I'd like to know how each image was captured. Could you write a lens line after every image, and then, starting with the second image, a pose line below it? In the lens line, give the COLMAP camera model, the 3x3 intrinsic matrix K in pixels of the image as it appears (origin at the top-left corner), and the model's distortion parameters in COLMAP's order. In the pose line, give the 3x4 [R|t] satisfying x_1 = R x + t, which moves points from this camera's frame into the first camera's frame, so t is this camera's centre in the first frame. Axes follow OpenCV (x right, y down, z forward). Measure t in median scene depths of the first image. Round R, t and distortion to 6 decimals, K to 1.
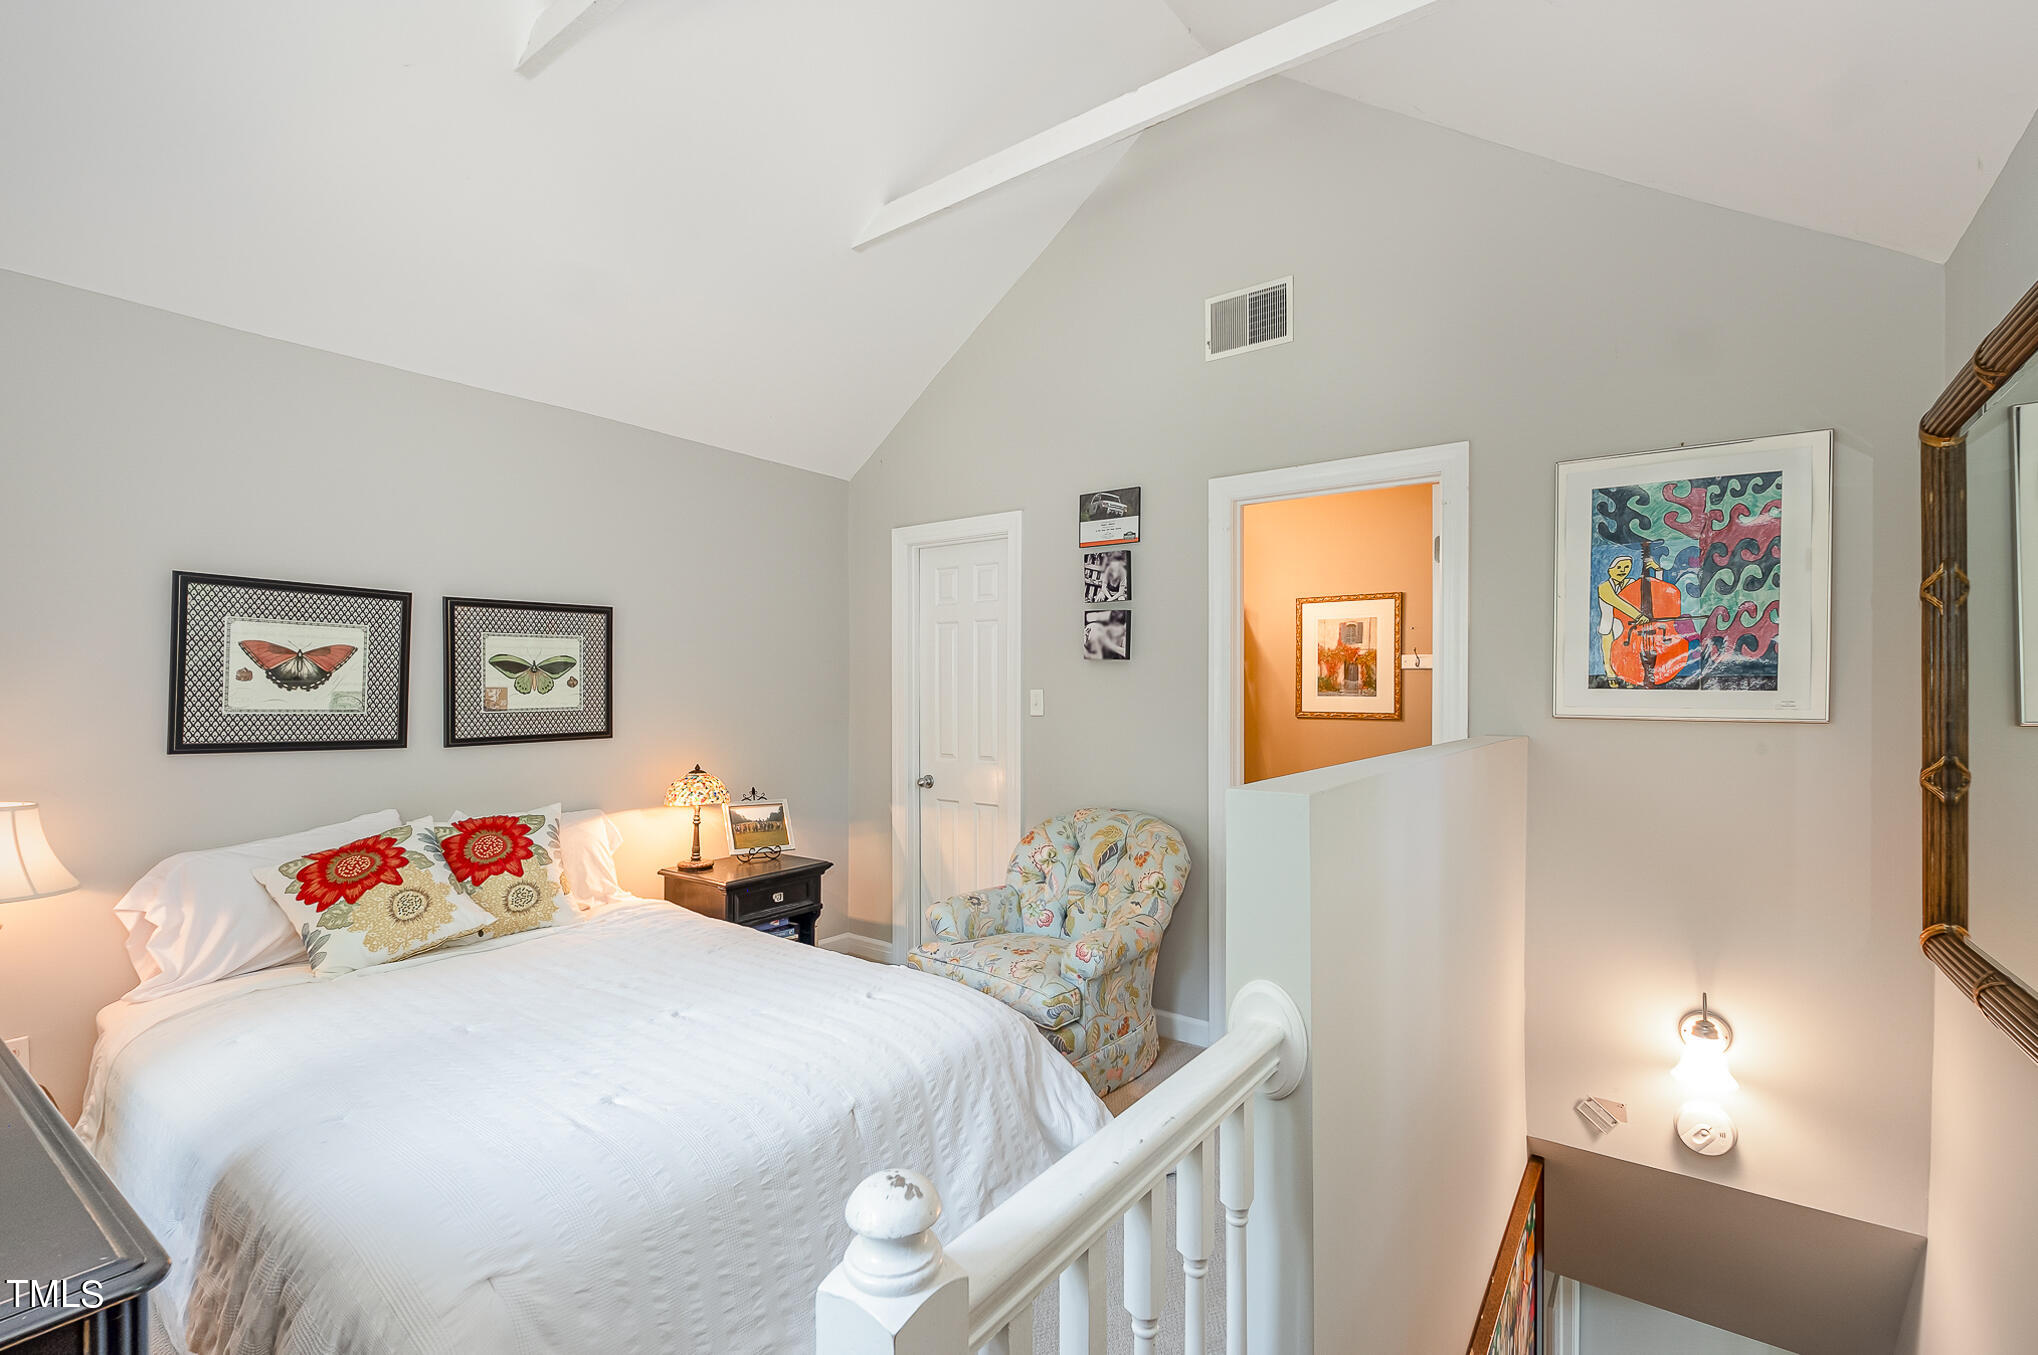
lens RADIAL K [[901.5, 0, 1012.8], [0, 901.5, 678.7], [0, 0, 1]] dist [-0.002358, -0.000225]
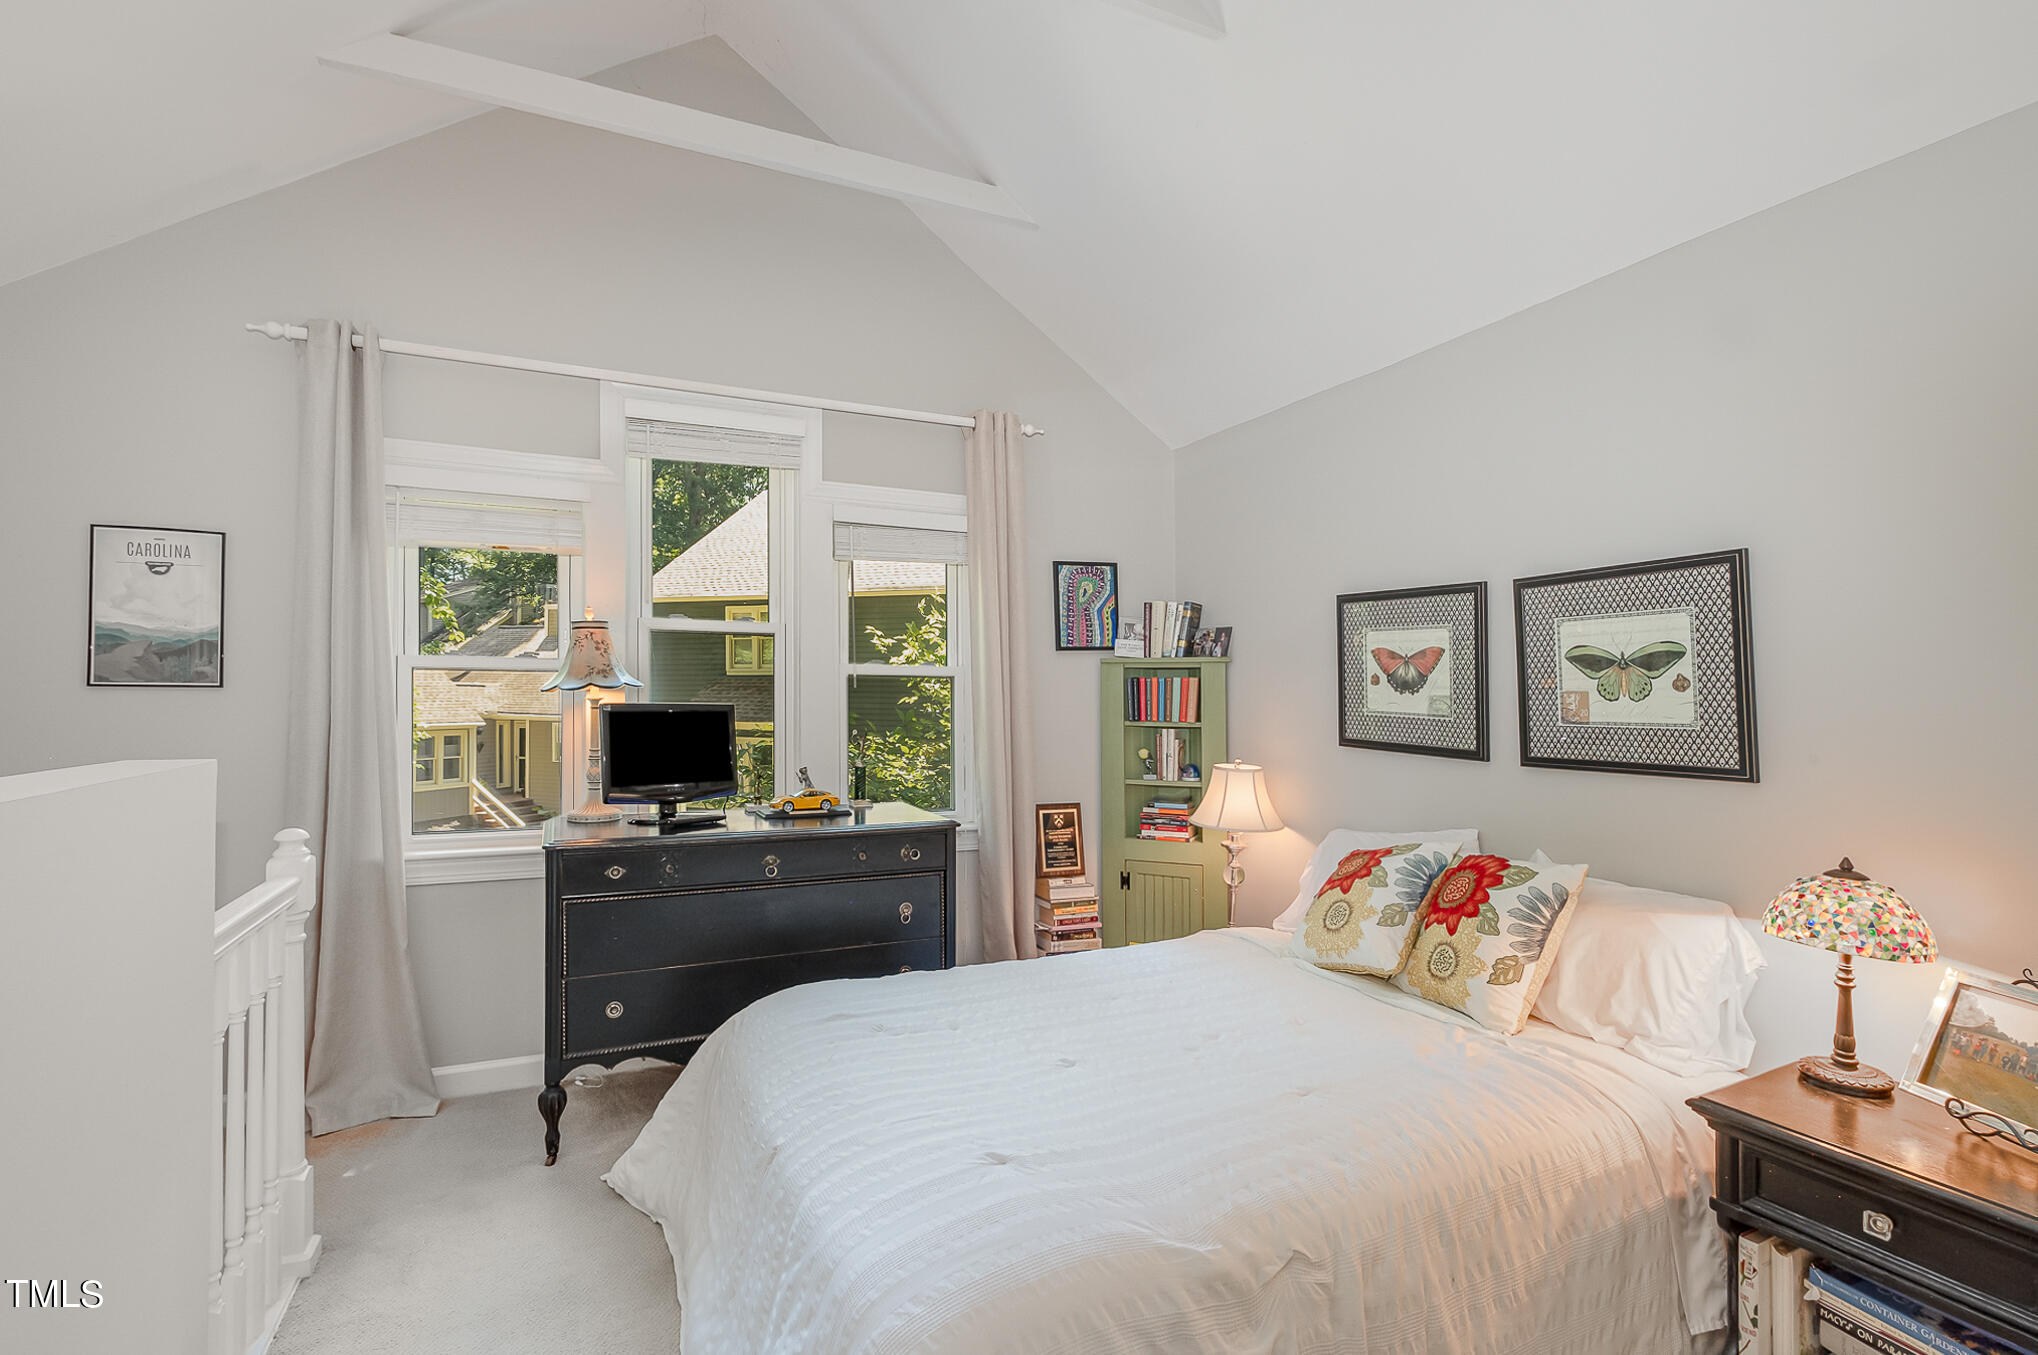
lens RADIAL K [[901.5, 0, 996.9], [0, 901.5, 686.8], [0, 0, 1]] dist [-0.002358, -0.000225]
pose [[-0.469442, -0.003532, -0.882956, 0.294940], [0.007635, 0.999938, -0.008059, 0.008179], [0.882930, -0.010524, -0.469386, 0.939954]]
